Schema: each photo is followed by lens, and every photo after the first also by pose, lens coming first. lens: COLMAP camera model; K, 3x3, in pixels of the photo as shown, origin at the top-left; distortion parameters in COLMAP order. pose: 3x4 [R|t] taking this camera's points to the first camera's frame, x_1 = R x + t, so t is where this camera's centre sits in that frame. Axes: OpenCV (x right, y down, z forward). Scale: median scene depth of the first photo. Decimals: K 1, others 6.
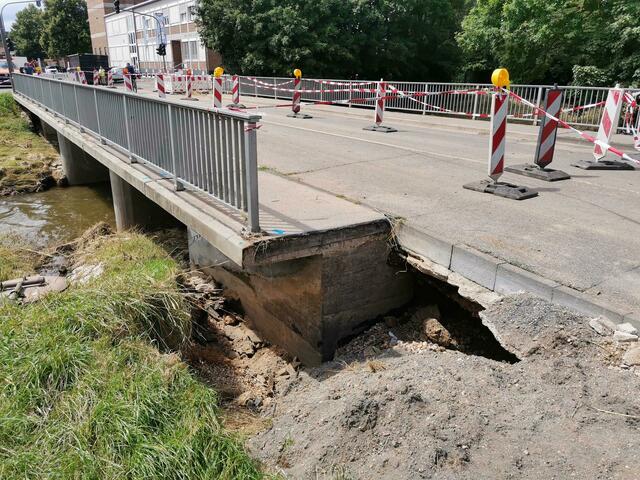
lens RADIAL K [[464.7, 0, 320.0], [0, 464.7, 240.0], [0, 0, 1]] dist [0.000029, -0.004452]
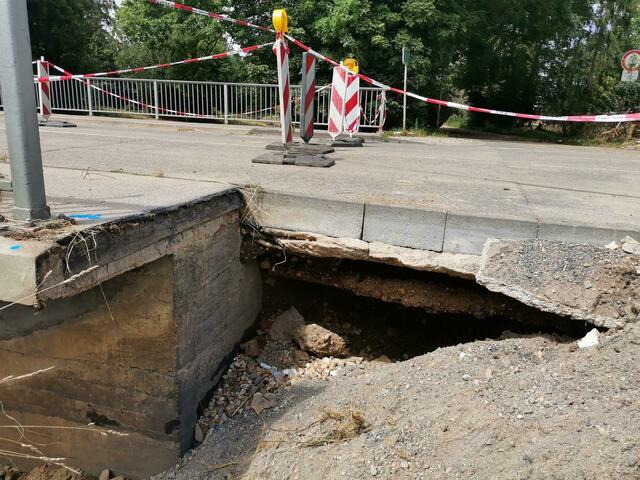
lens RADIAL K [[464.7, 0, 320.0], [0, 464.7, 240.0], [0, 0, 1]] dist [0.000029, -0.004452]
pose [[0.728506, -0.148799, 0.668683, -0.207312], [0.187095, 0.982231, 0.014738, 0.035967], [-0.658995, 0.114371, 0.743401, 0.464728]]
